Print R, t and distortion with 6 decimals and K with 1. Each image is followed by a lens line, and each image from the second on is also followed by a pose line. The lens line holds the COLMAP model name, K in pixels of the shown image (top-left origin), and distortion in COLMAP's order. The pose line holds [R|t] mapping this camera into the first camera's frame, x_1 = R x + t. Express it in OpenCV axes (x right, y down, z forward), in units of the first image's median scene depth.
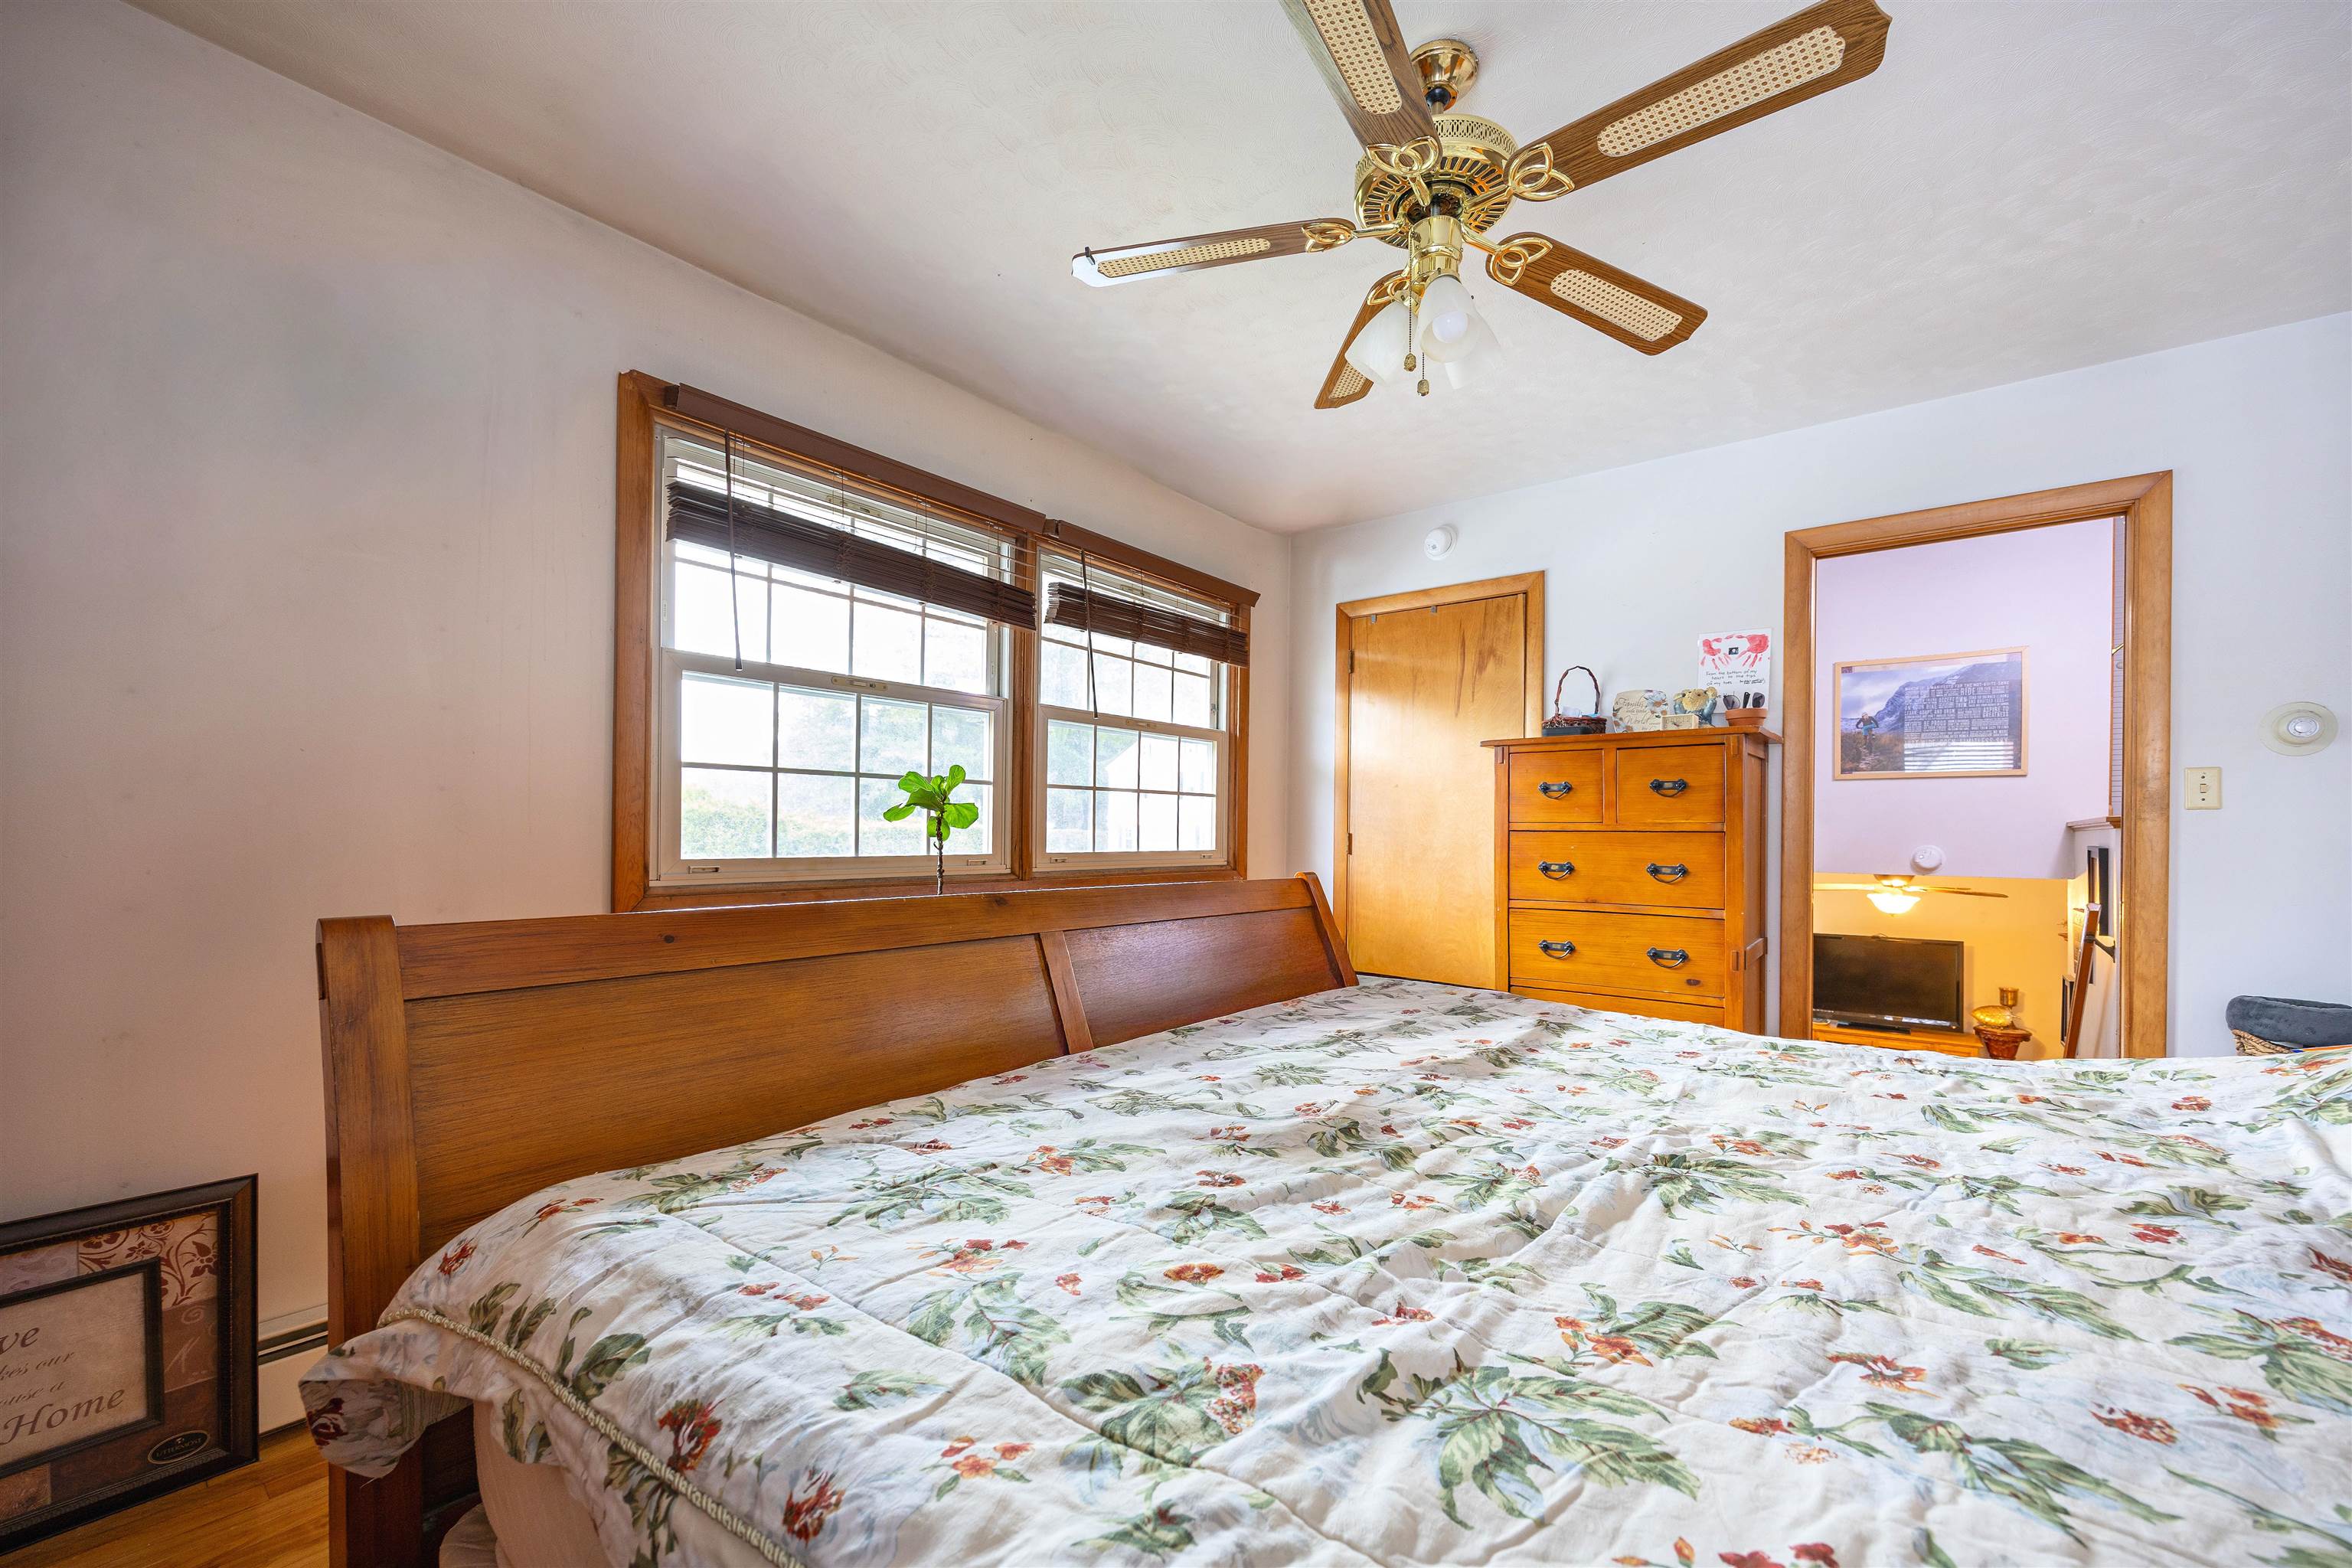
lens RADIAL K [[944.2, 0, 1213.5], [0, 944.2, 826.7], [0, 0, 1]] dist [-0.001182, -0.000113]
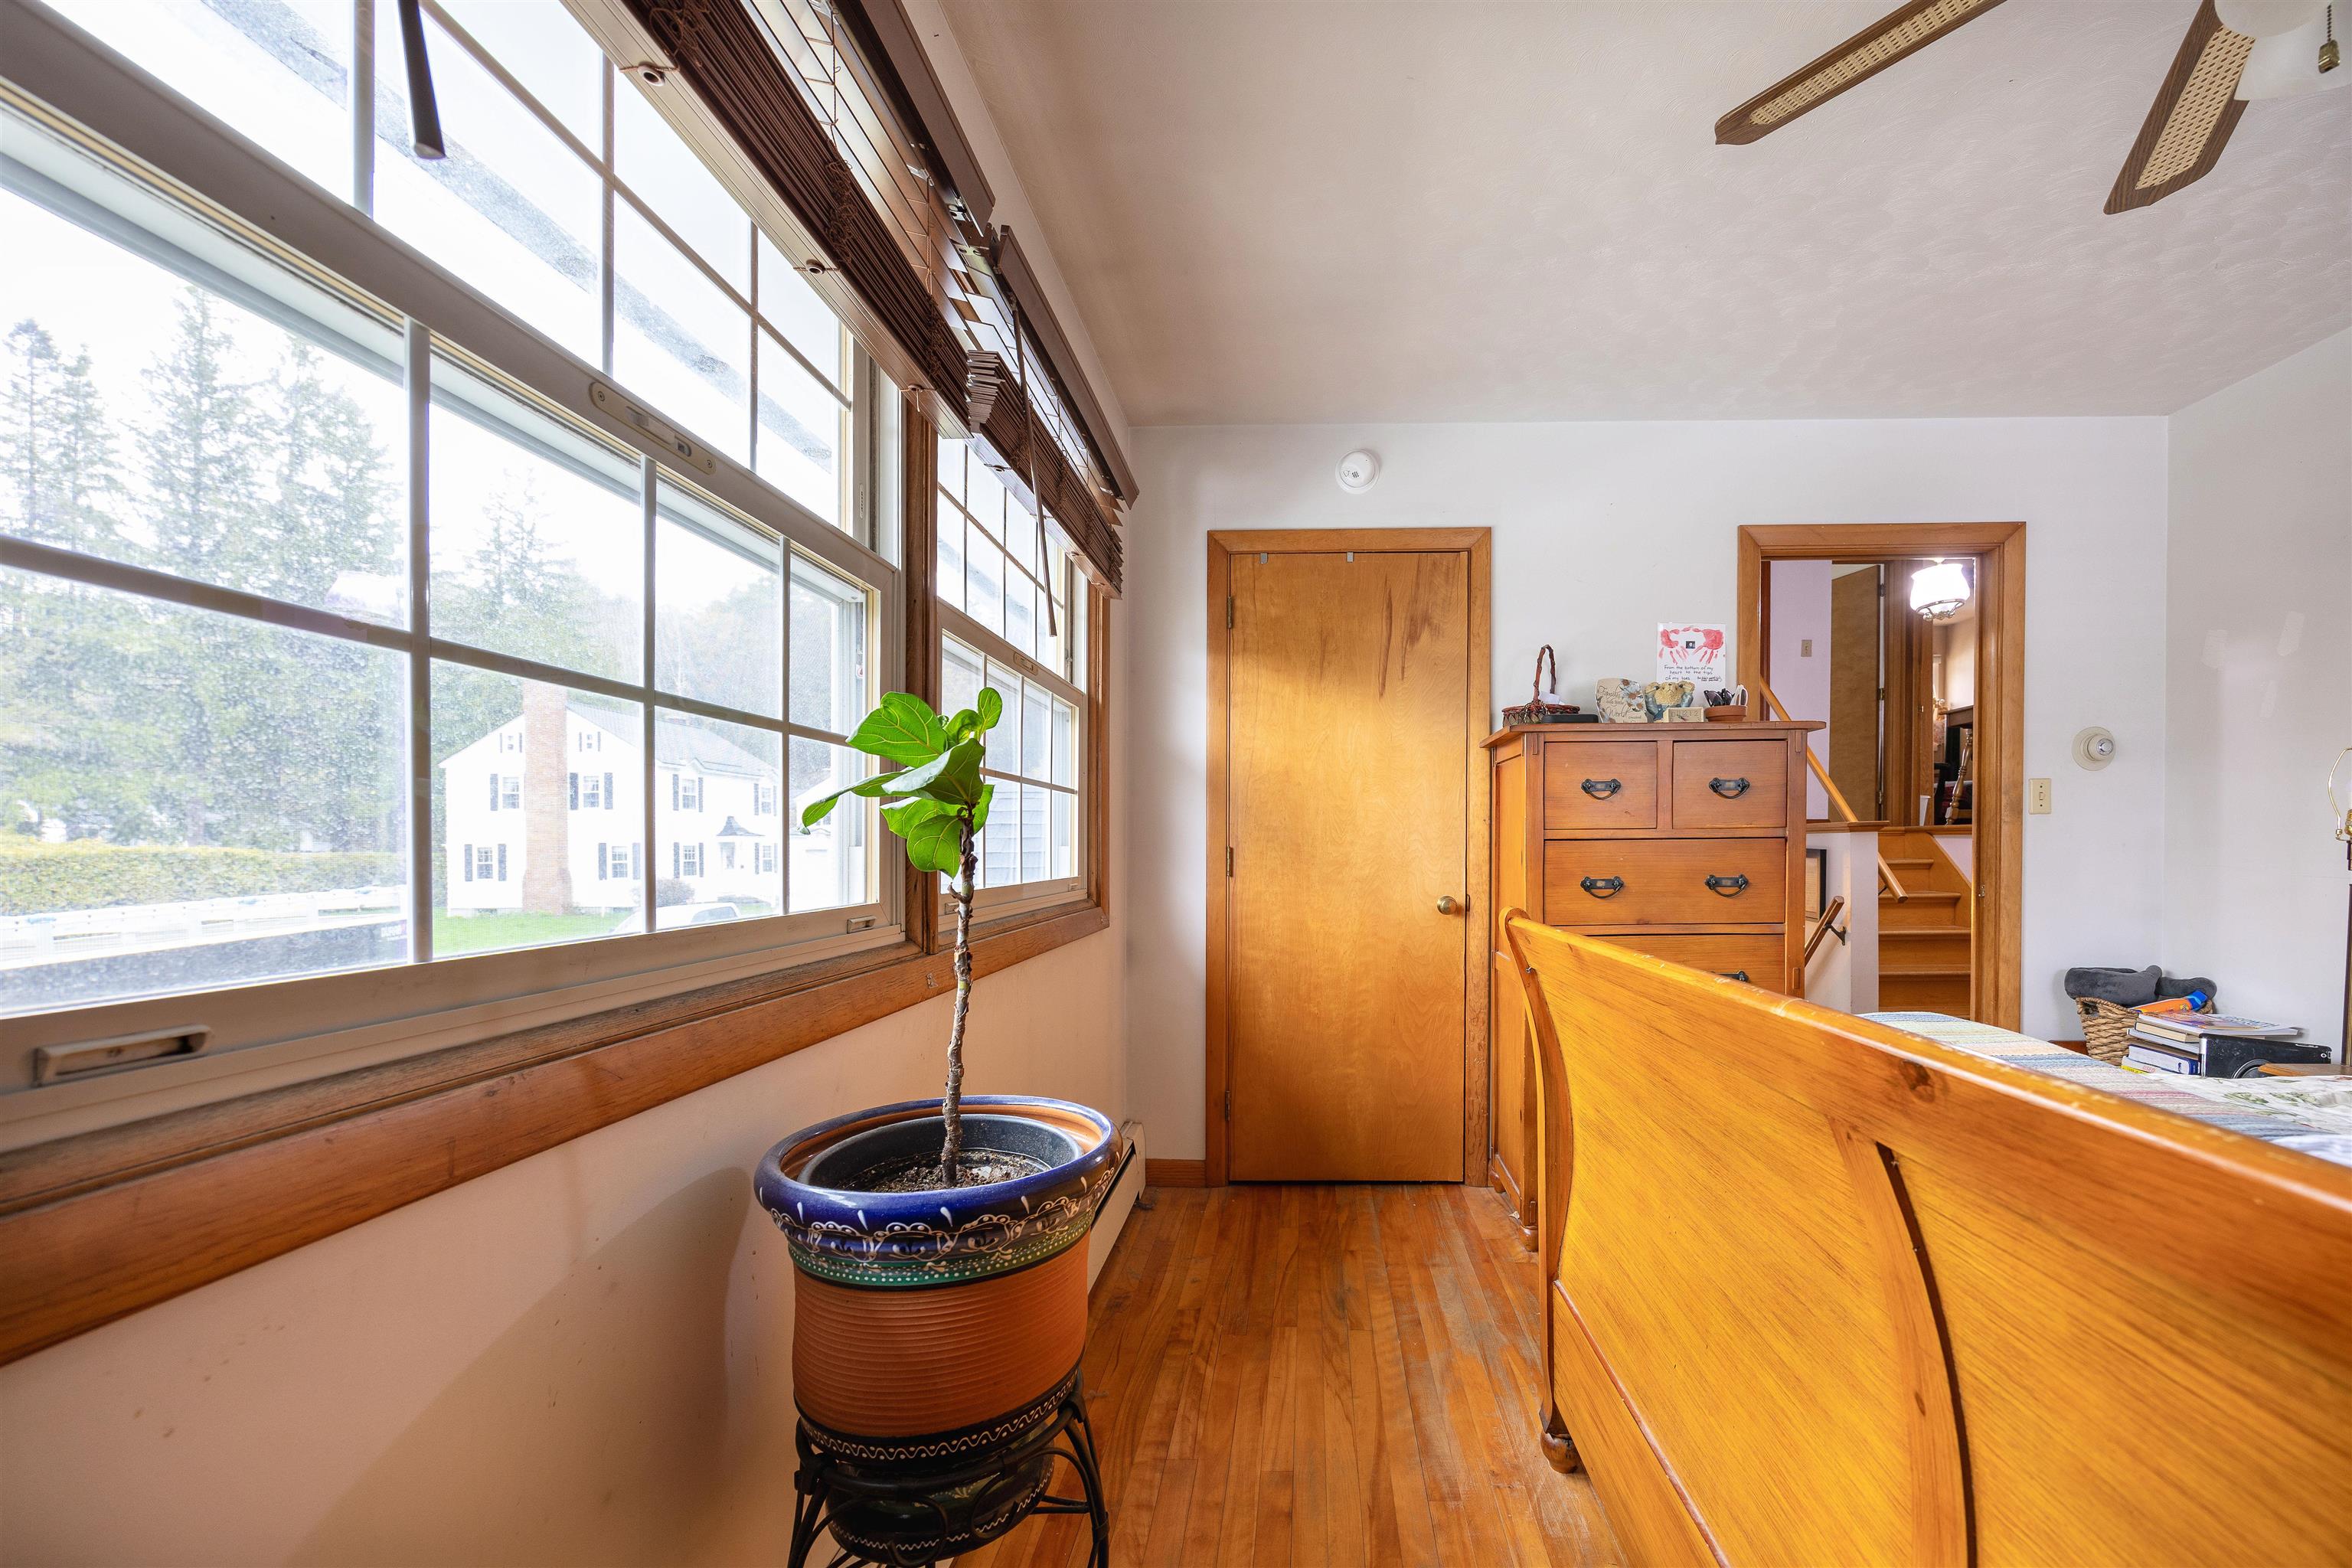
lens RADIAL K [[935.5, 0, 1268.4], [0, 935.5, 848.8], [0, 0, 1]] dist [-0.001554, 0.000025]
pose [[0.795682, -0.017389, 0.605465, -0.304731], [0.012766, 0.999847, 0.011938, -0.000507], [-0.605580, -0.001770, 0.795782, 0.454409]]
